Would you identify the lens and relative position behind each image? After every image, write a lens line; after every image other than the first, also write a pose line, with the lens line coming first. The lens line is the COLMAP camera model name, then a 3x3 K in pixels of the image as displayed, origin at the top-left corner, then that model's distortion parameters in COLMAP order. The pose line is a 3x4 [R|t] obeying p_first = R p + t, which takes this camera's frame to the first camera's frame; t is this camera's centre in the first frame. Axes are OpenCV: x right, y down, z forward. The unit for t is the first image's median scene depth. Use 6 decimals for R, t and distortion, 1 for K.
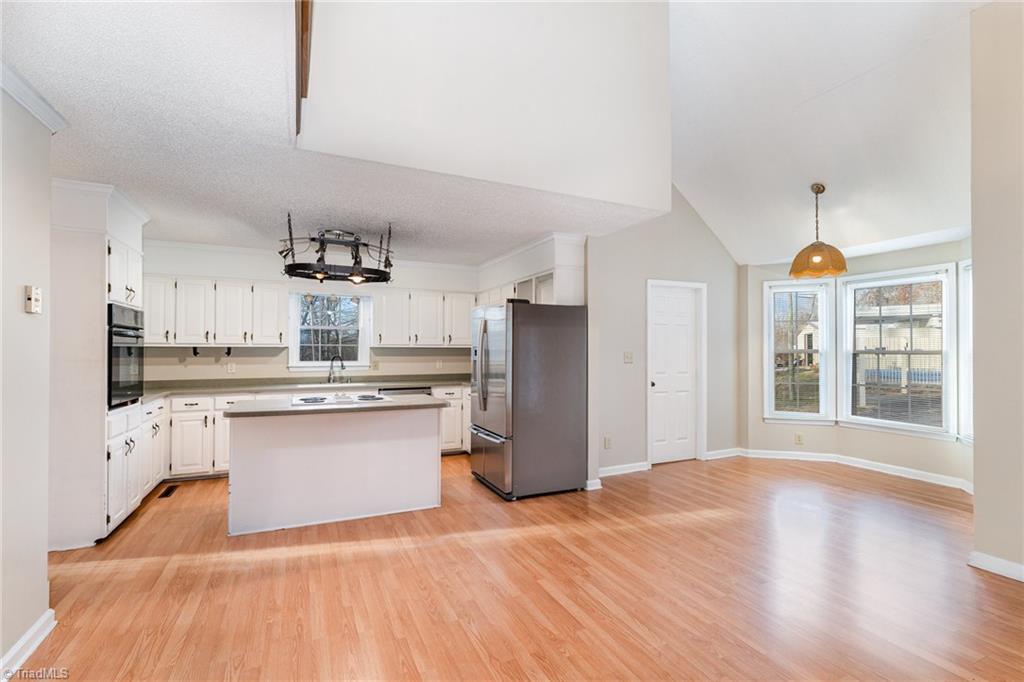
lens RADIAL K [[458.9, 0, 509.7], [0, 458.9, 342.6], [0, 0, 1]] dist [-0.003223, 0.000405]
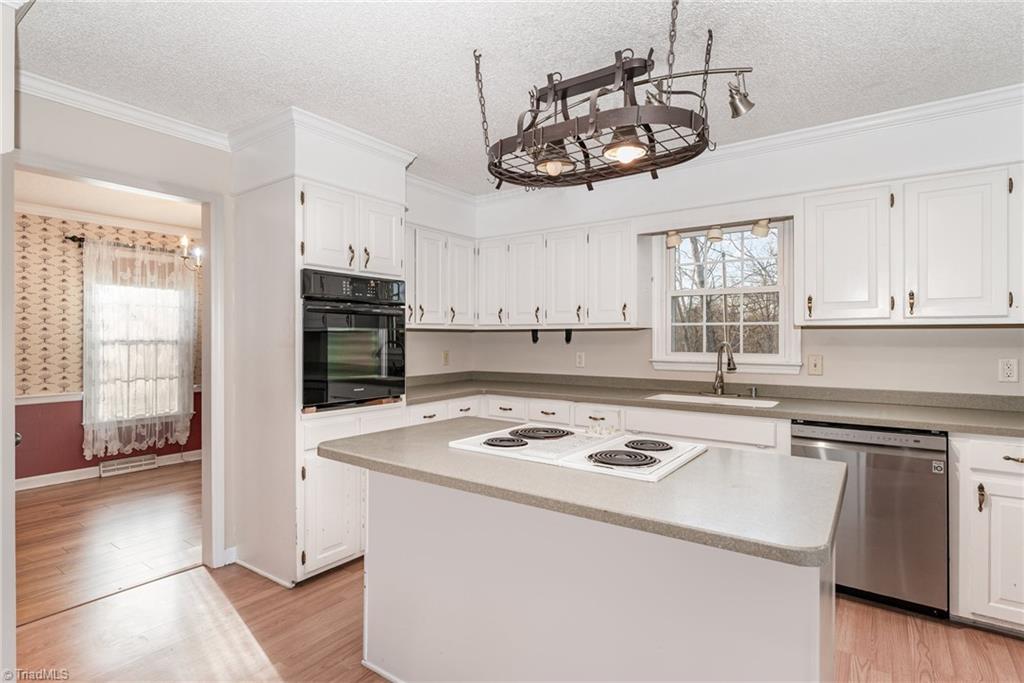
lens RADIAL K [[515.4, 0, 509.9], [0, 515.4, 332.1], [0, 0, 1]] dist [0.001402, 0.000475]
pose [[0.493611, -0.009781, -0.869628, 0.015396], [0.013872, 0.999898, -0.003372, 0.018137], [0.869572, -0.010399, 0.493696, 0.617001]]
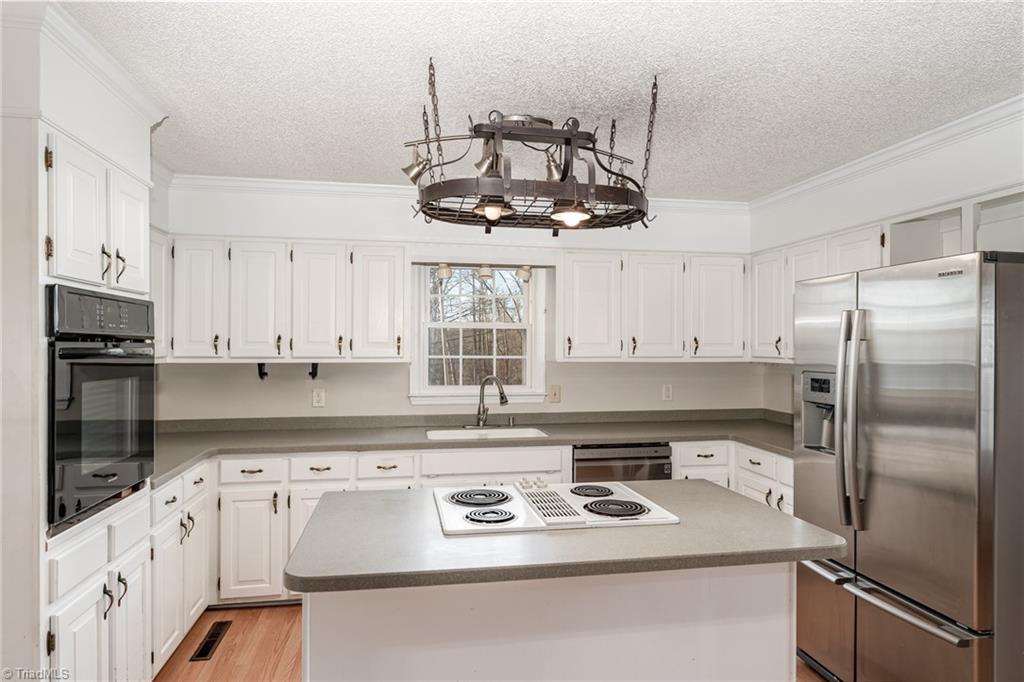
lens RADIAL K [[587.4, 0, 507.4], [0, 587.4, 346.1], [0, 0, 1]] dist [-0.001069, -0.003298]
pose [[0.968922, 0.002525, -0.247355, -0.230403], [0.001810, 0.999849, 0.017297, -0.025876], [0.247362, -0.017207, 0.968770, 0.405981]]
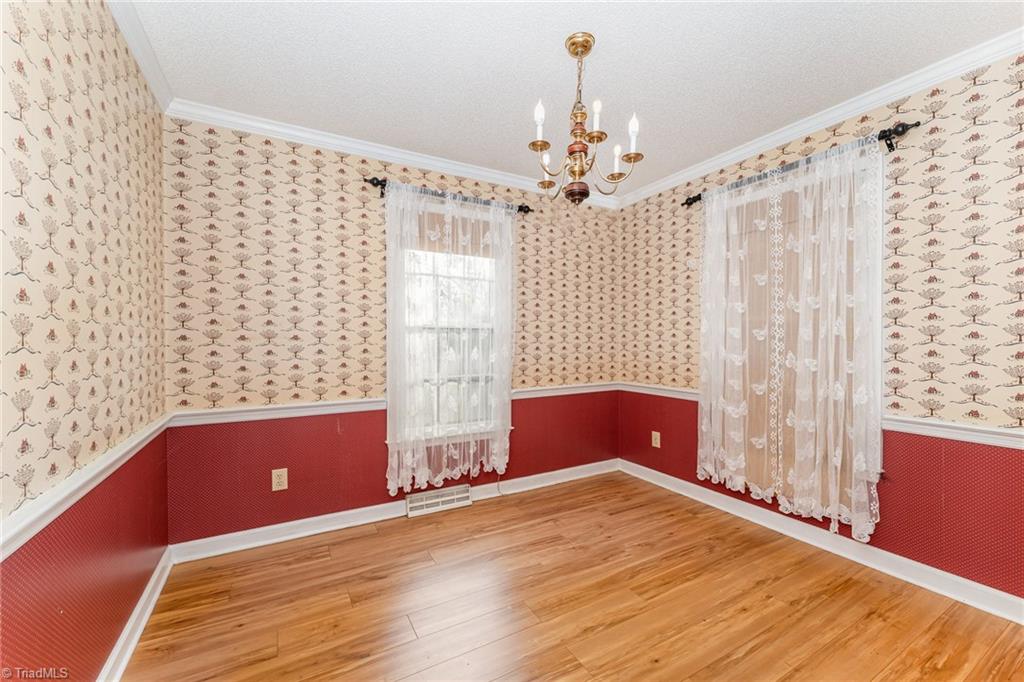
lens RADIAL K [[414.8, 0, 517.3], [0, 414.8, 341.7], [0, 0, 1]] dist [0.000913, 0.000004]
pose [[0.078007, 0.013814, -0.996857, -0.729734], [0.012711, 0.999809, 0.014850, 0.036327], [0.996872, -0.013830, 0.077816, 0.520312]]
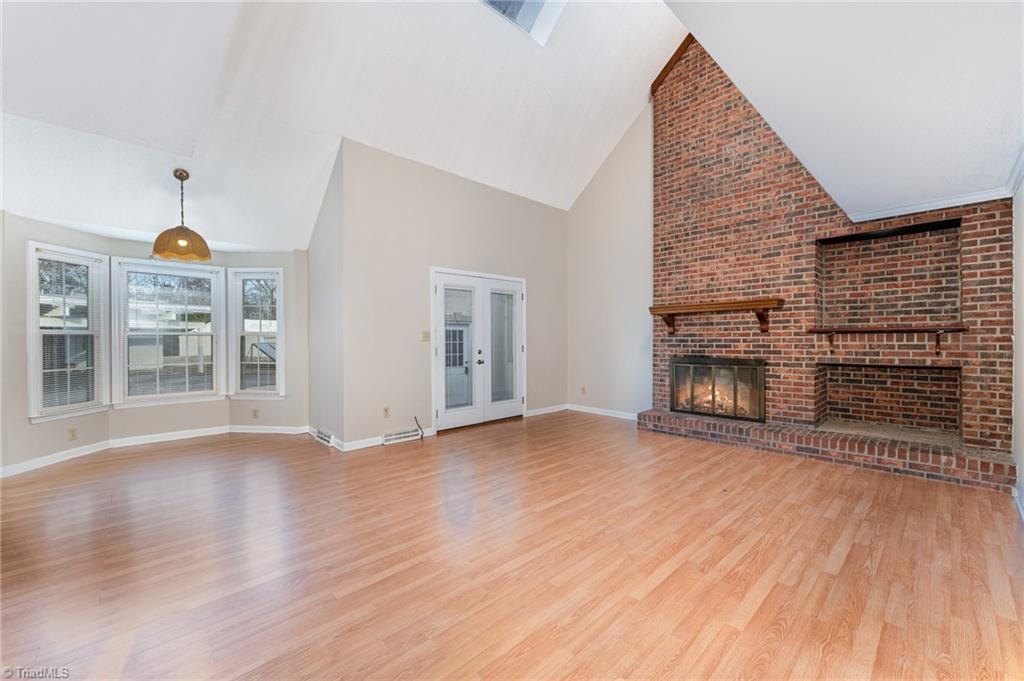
lens RADIAL K [[403.6, 0, 518.7], [0, 403.6, 346.0], [0, 0, 1]] dist [0.000034, -0.000820]
pose [[-0.335498, -0.014635, 0.941927, -0.432053], [-0.013704, 0.999849, 0.010653, 0.030601], [-0.941941, -0.009334, -0.335648, 0.557502]]
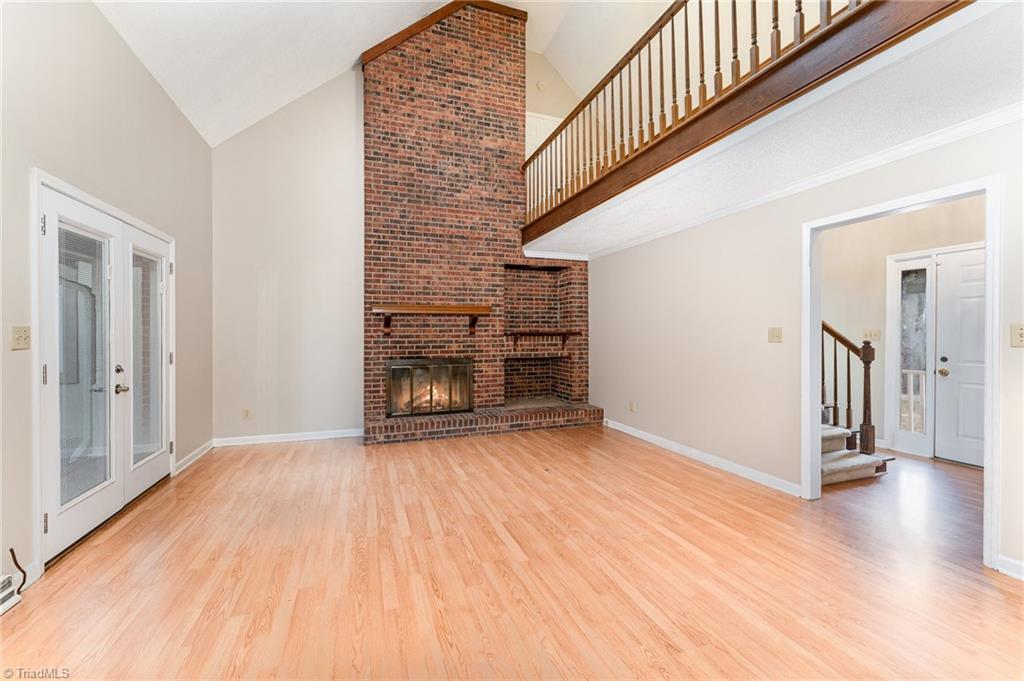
lens RADIAL K [[403.6, 0, 510.1], [0, 403.6, 342.2], [0, 0, 1]] dist [0.000034, -0.000820]
pose [[-0.995996, 0.001778, 0.089377, 0.142545], [0.001433, 0.999991, -0.003923, 0.025972], [-0.089383, -0.003779, -0.995990, 0.828103]]
